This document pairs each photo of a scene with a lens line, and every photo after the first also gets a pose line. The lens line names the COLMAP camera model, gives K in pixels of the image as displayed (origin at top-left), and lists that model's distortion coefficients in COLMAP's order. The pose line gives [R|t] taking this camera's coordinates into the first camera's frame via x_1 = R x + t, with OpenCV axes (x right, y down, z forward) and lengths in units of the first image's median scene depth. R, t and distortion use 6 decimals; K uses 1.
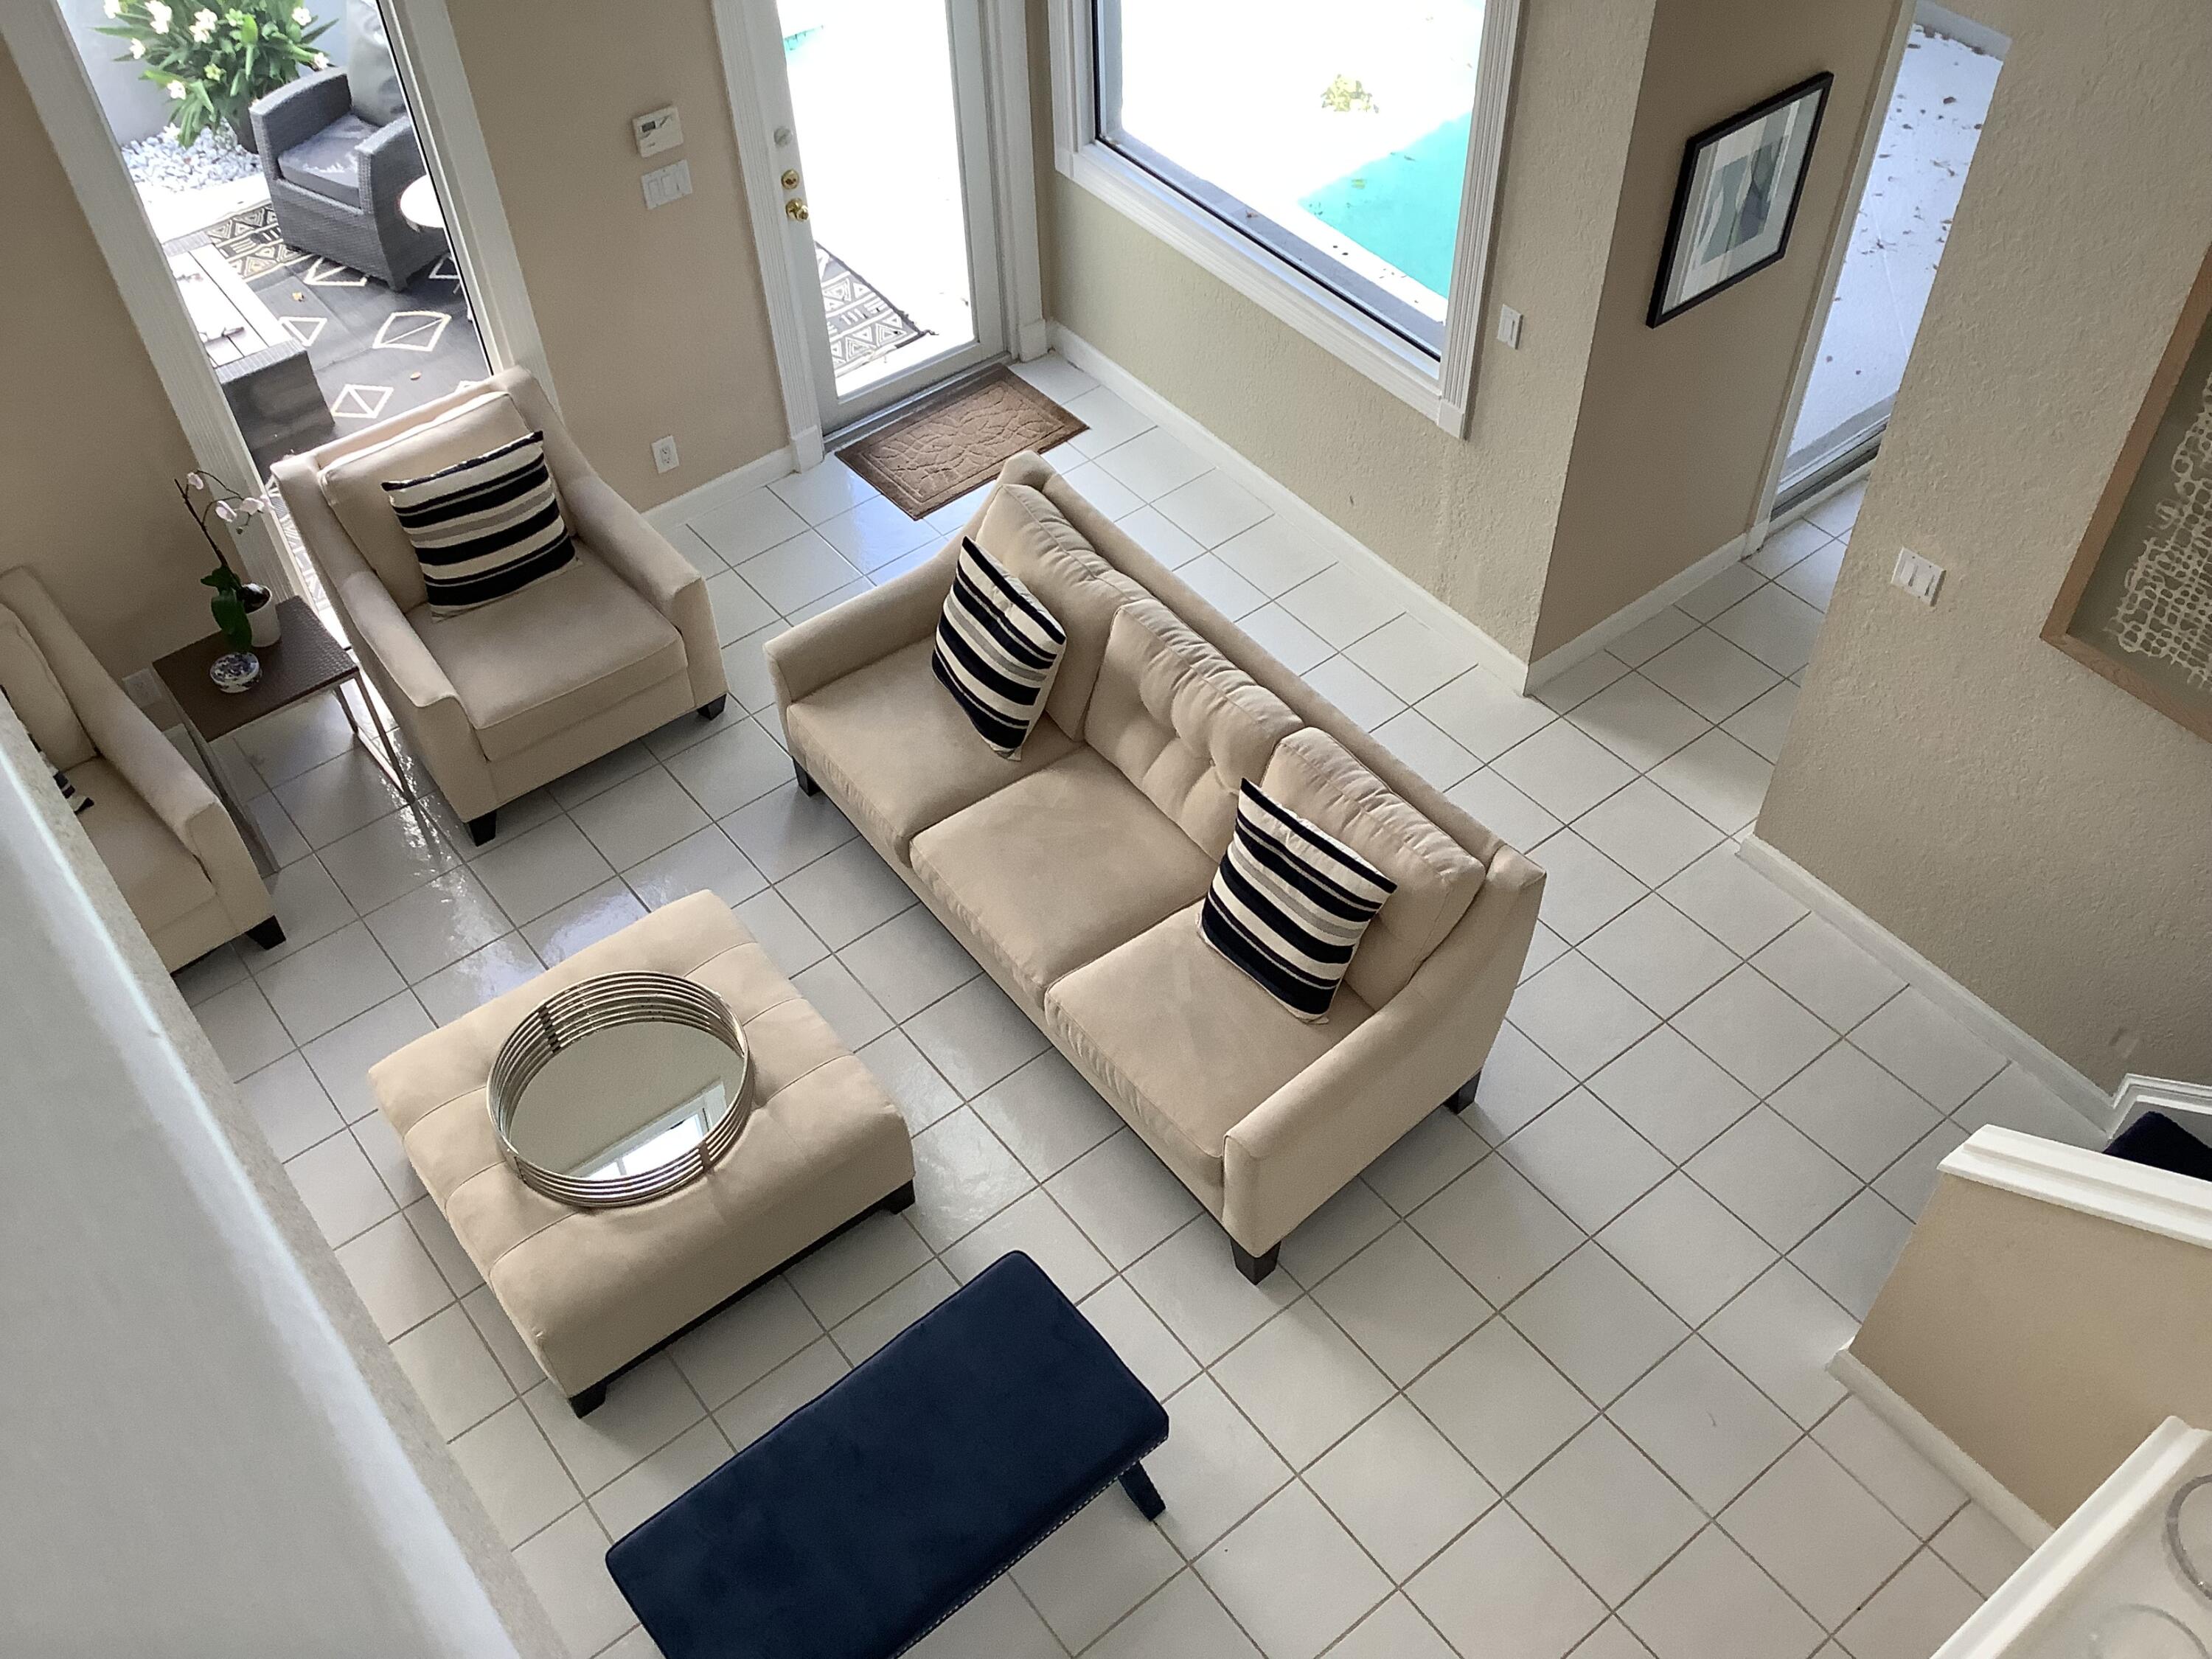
lens RADIAL K [[2002.3, 0, 1106.5], [0, 2002.3, 829.2], [0, 0, 1]] dist [0.081251, -0.088623]
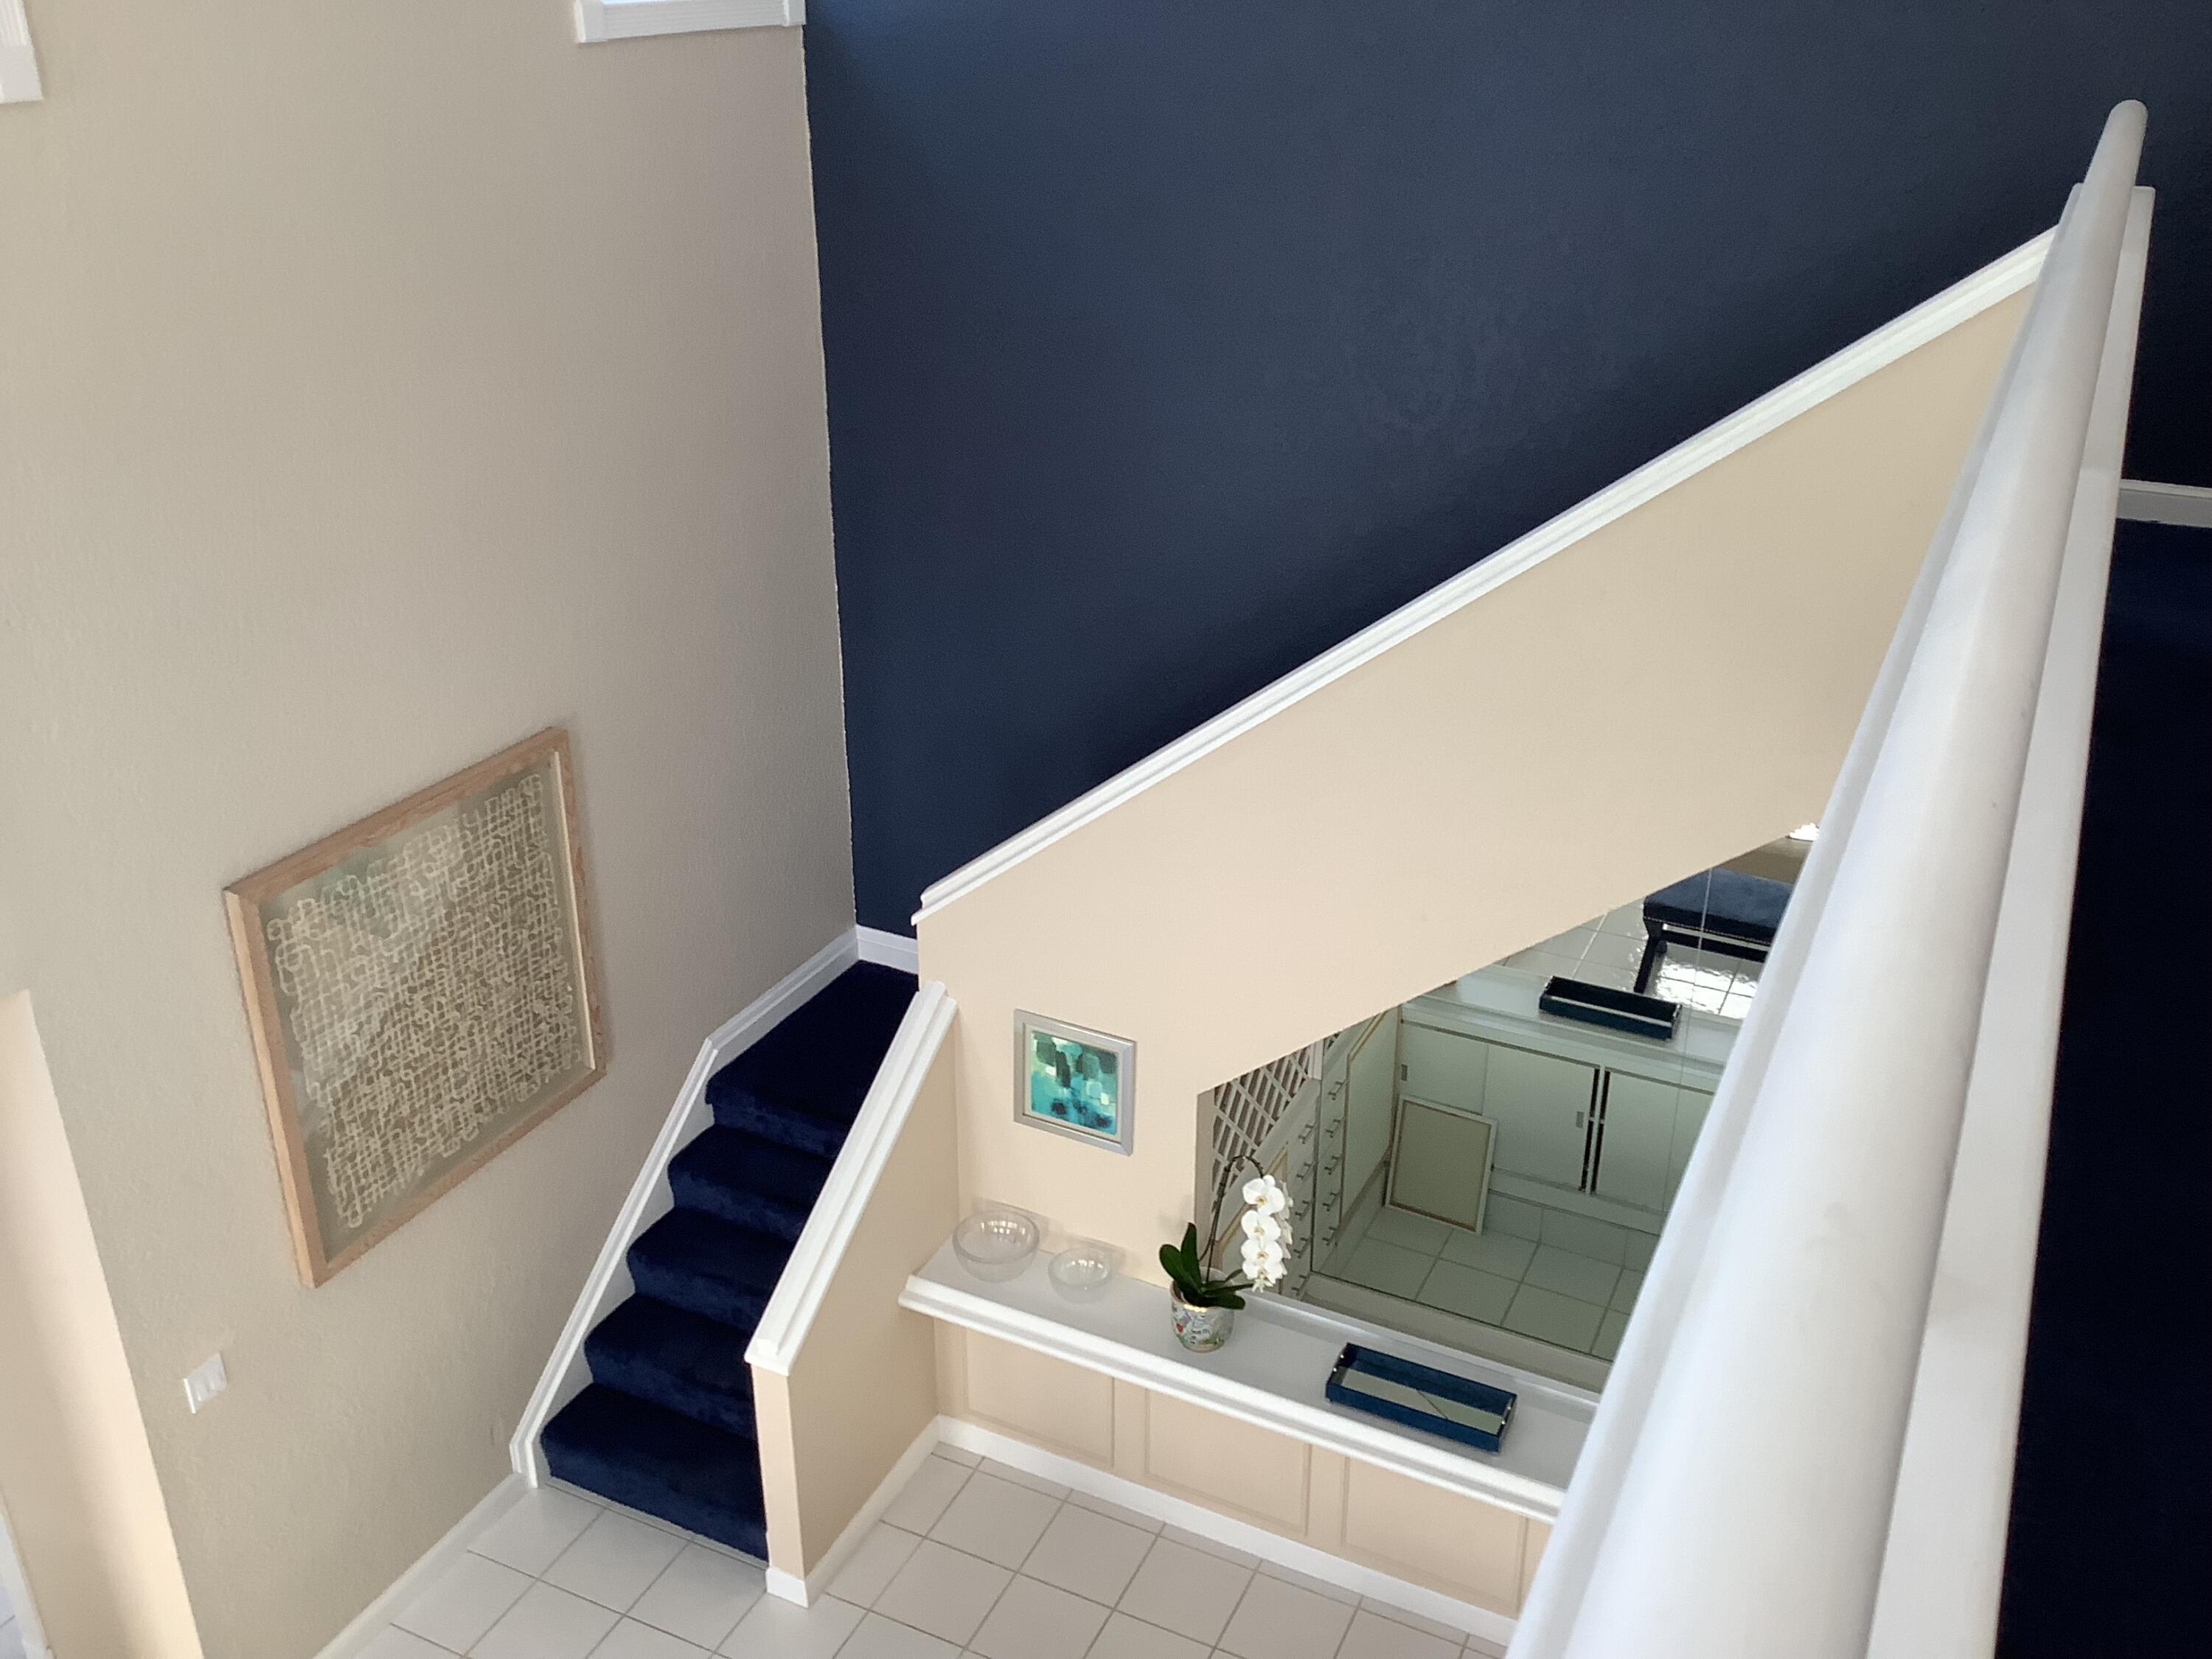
lens RADIAL K [[2002.3, 0, 1105.9], [0, 2002.3, 830.5], [0, 0, 1]] dist [0.081251, -0.088623]
pose [[-0.436946, -0.368344, 0.820610, -0.637033], [0.676615, 0.466532, 0.569684, -0.604915], [-0.592681, 0.804158, 0.045378, 0.480451]]
